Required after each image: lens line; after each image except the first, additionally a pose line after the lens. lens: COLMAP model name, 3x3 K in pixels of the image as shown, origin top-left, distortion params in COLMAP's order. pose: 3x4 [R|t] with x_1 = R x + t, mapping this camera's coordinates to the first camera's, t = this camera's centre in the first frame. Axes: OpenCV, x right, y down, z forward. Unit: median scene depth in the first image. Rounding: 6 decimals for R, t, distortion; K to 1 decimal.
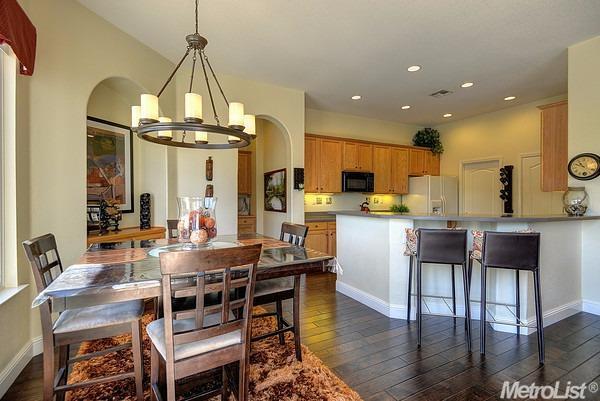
lens RADIAL K [[284.6, 0, 300.1], [0, 284.6, 201.7], [0, 0, 1]] dist [0.000374, -0.000901]
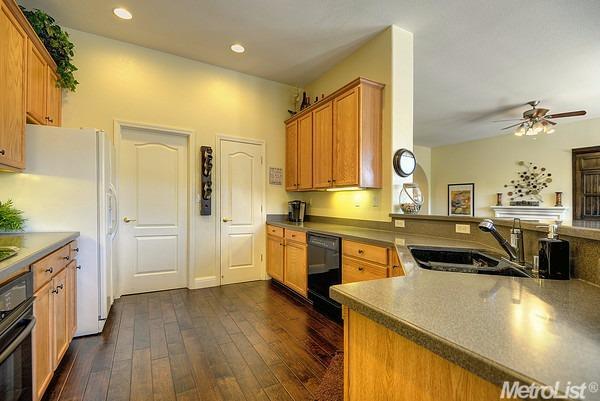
lens RADIAL K [[284.6, 0, 298.2], [0, 284.6, 202.4], [0, 0, 1]] dist [0.000374, -0.000901]
pose [[-0.026766, 0.001227, 0.999641, 0.038641], [-0.003294, 0.999994, -0.001316, 0.007402], [-0.999636, -0.003328, -0.026762, 0.740091]]
